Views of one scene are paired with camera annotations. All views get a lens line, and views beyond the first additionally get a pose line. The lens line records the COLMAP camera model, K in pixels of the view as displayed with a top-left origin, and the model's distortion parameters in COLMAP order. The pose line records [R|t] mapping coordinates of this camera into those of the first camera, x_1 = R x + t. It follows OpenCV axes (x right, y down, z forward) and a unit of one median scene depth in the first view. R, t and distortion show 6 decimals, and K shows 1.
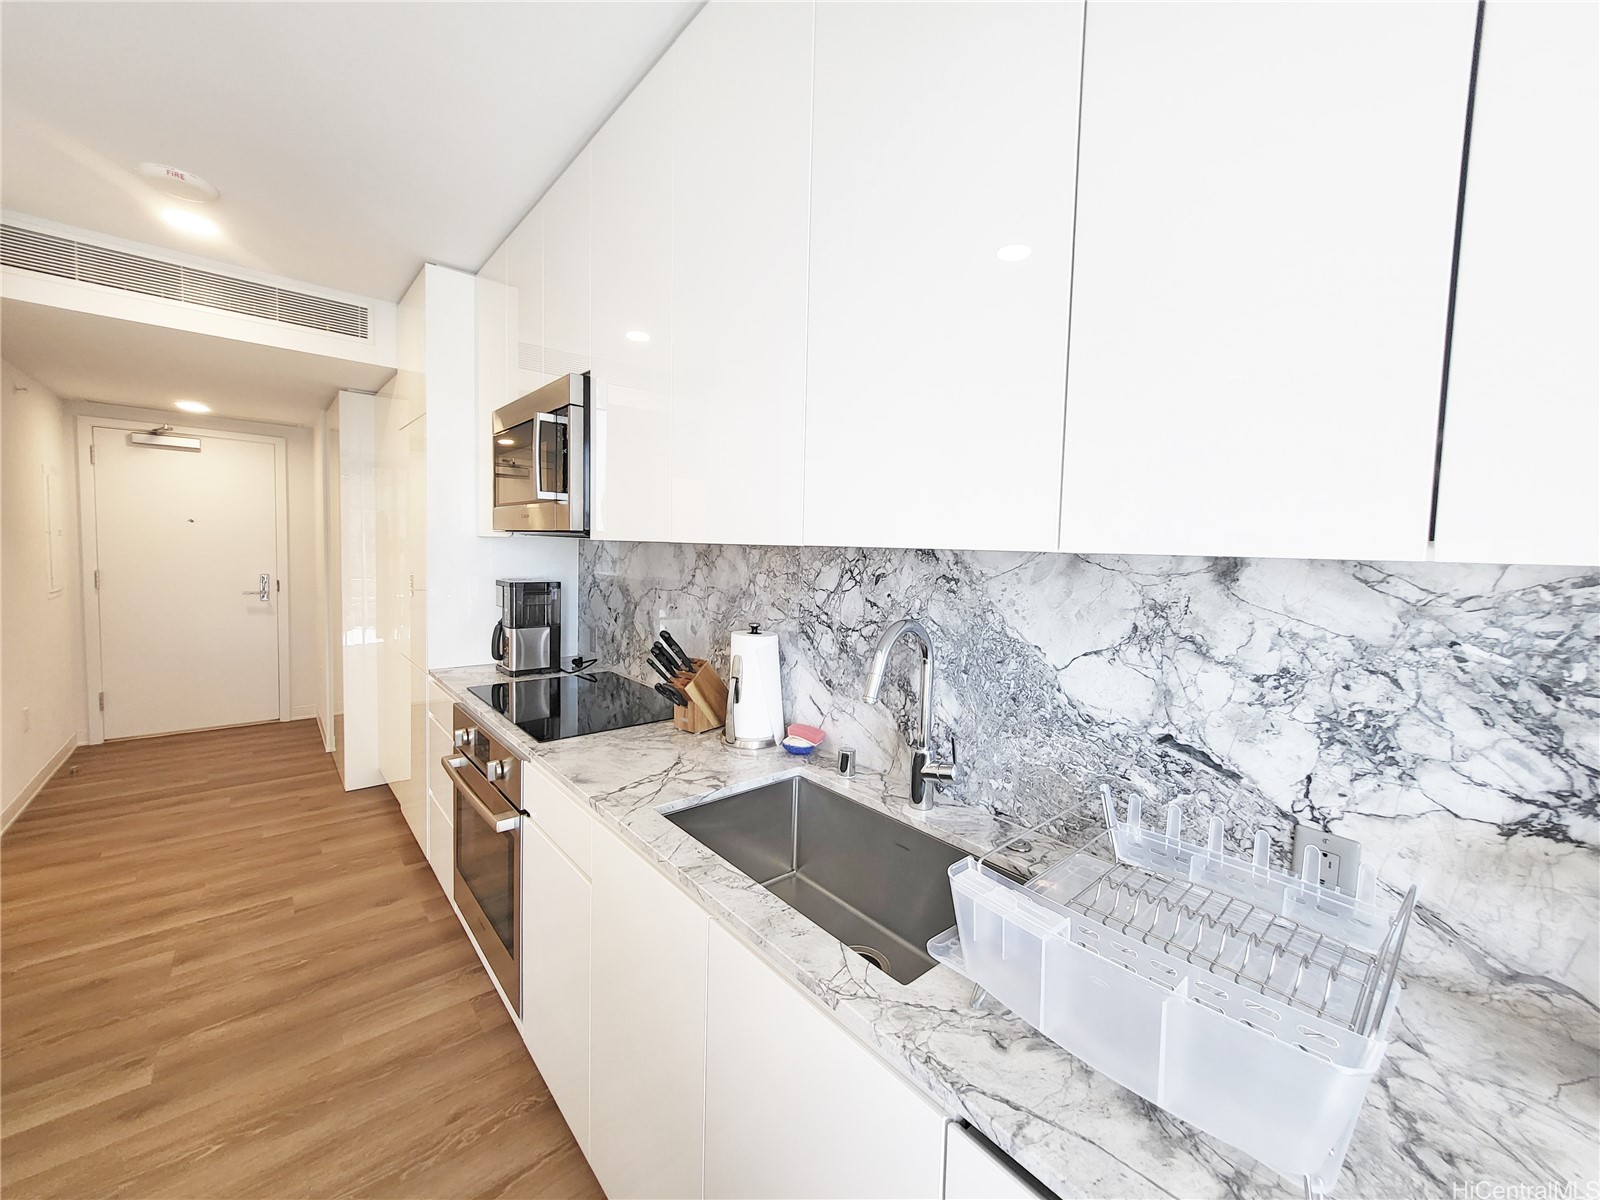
lens RADIAL K [[627.8, 0, 804.4], [0, 627.8, 592.0], [0, 0, 1]] dist [0.002381, -0.000073]
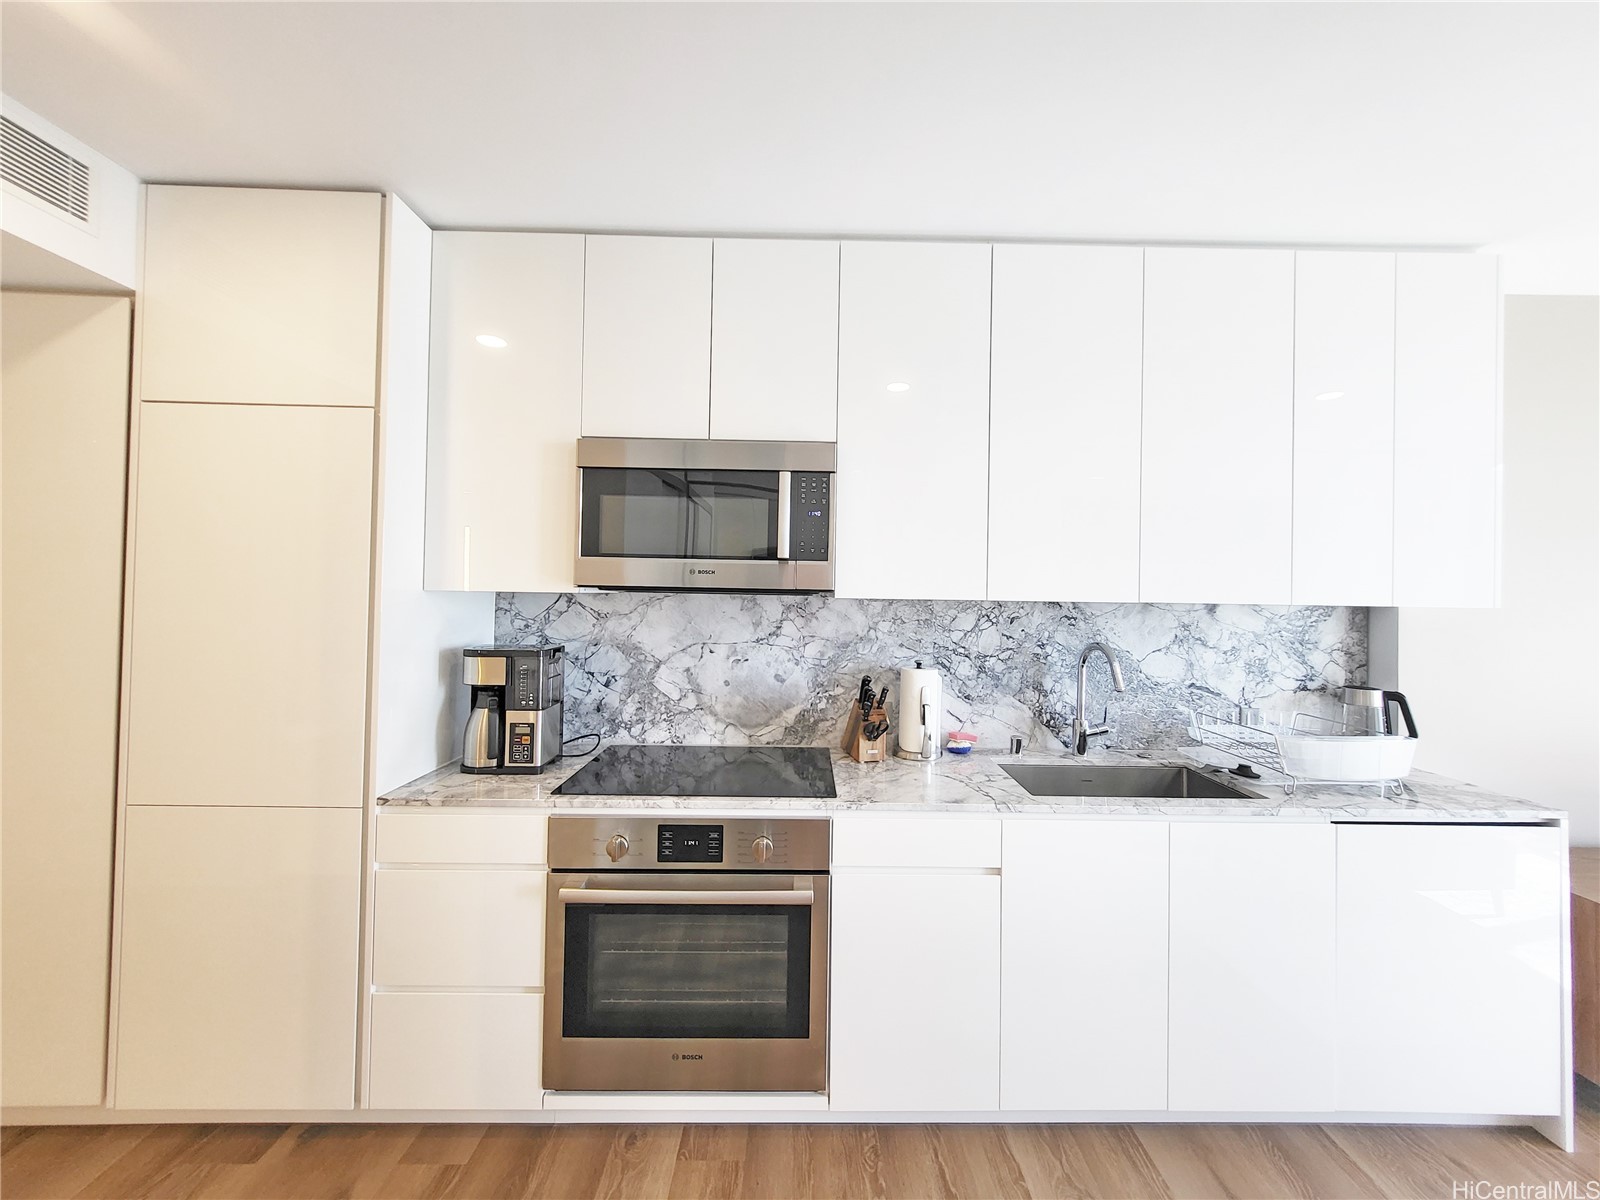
lens RADIAL K [[627.8, 0, 801.5], [0, 627.8, 590.4], [0, 0, 1]] dist [0.002381, -0.000073]
pose [[0.654882, -0.016756, 0.755546, -1.528280], [0.057520, 0.997959, -0.027725, -0.089898], [-0.753539, 0.061616, 0.654509, 0.434901]]
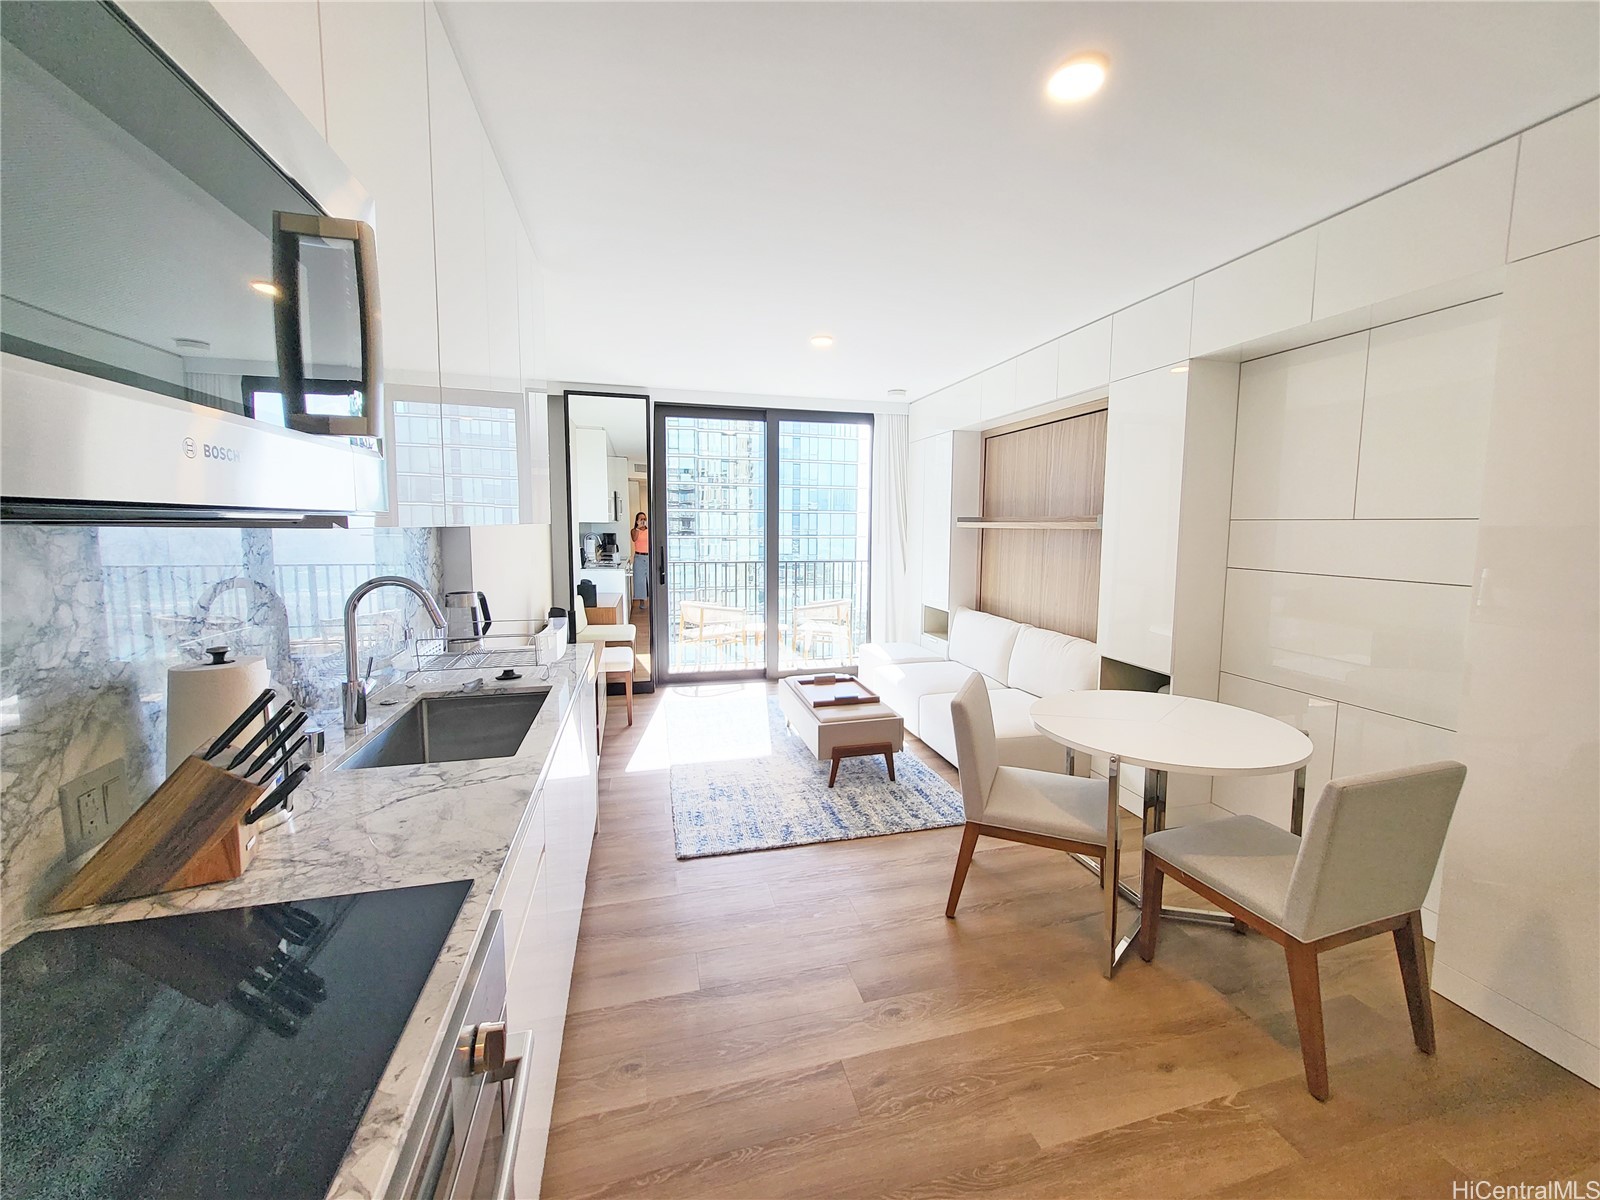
lens RADIAL K [[627.8, 0, 803.2], [0, 627.8, 592.7], [0, 0, 1]] dist [0.002381, -0.000073]
pose [[-0.893286, -0.092109, 0.439951, -1.153170], [-0.010887, 0.982926, 0.183681, -0.169767], [-0.449357, 0.159290, -0.879036, 1.653982]]
